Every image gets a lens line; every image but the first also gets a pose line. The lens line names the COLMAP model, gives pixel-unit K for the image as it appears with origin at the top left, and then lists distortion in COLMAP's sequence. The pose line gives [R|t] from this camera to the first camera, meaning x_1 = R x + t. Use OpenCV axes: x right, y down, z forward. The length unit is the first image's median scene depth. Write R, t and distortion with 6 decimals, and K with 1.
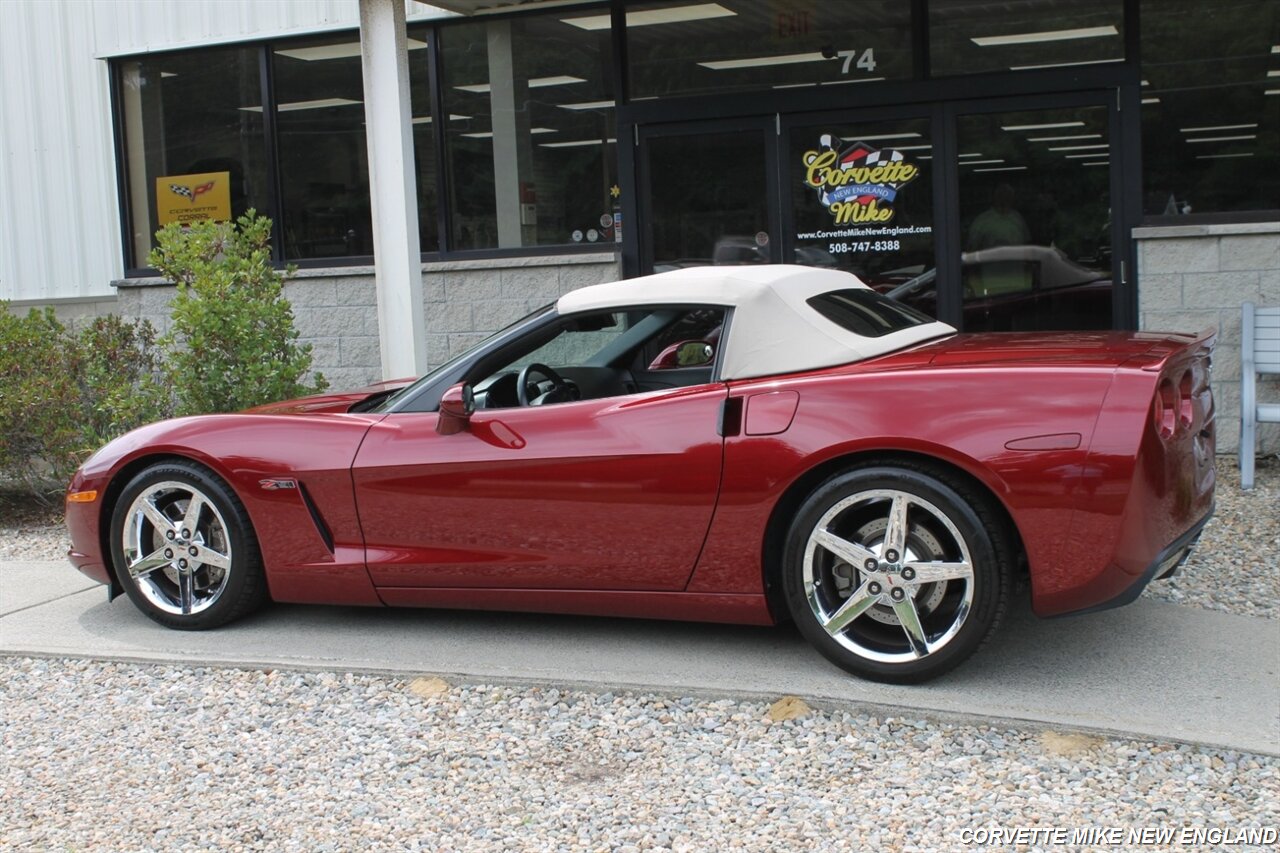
lens RADIAL K [[1604.4, 0, 642.4], [0, 1604.4, 422.7], [0, 0, 1]] dist [-0.093540, 0.137150]
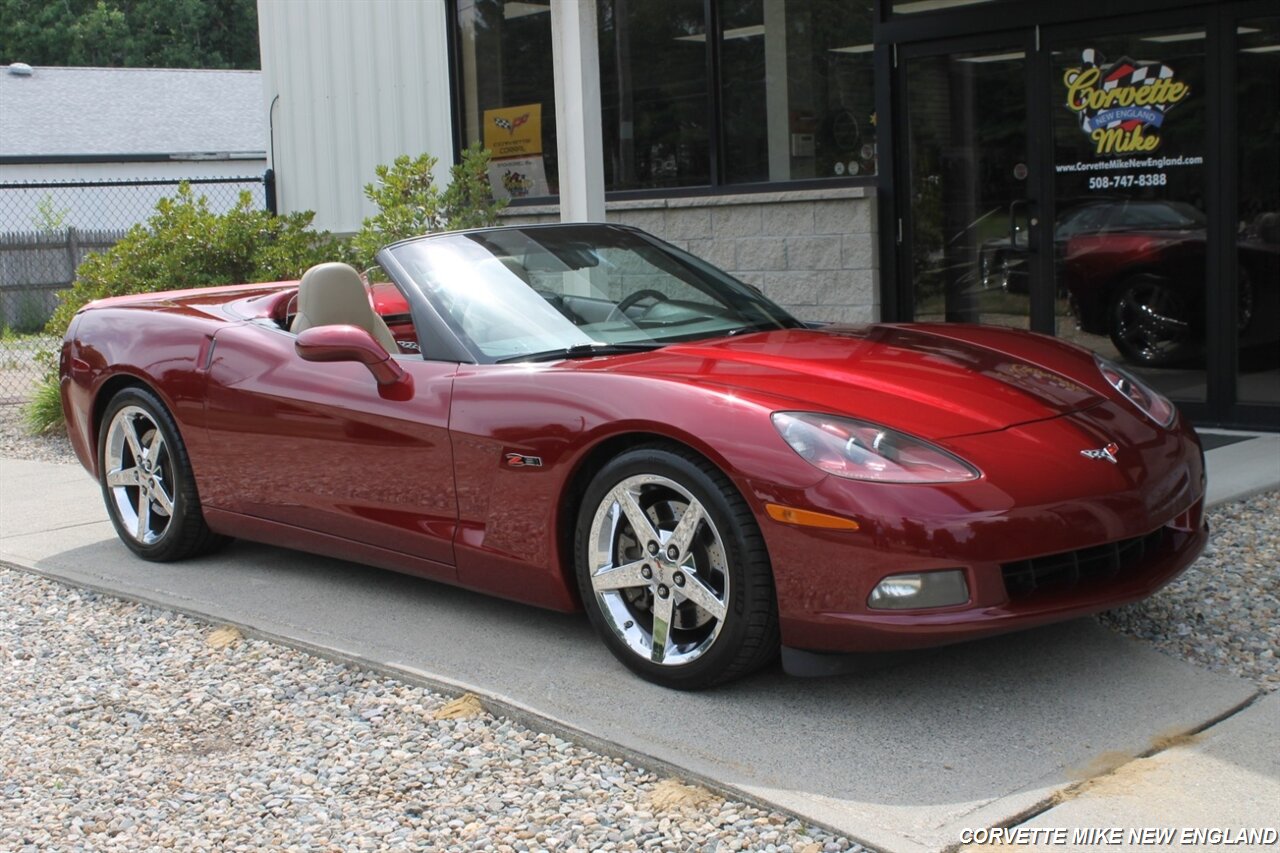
lens RADIAL K [[1638.5, 0, 640.0], [0, 1638.5, 426.5], [0, 0, 1]] dist [-0.091157, 0.142893]
pose [[0.910098, 0.060308, -0.409980, 0.267671], [-0.043407, 0.997785, 0.050417, -0.012818], [0.412113, -0.028088, 0.910700, 0.109298]]
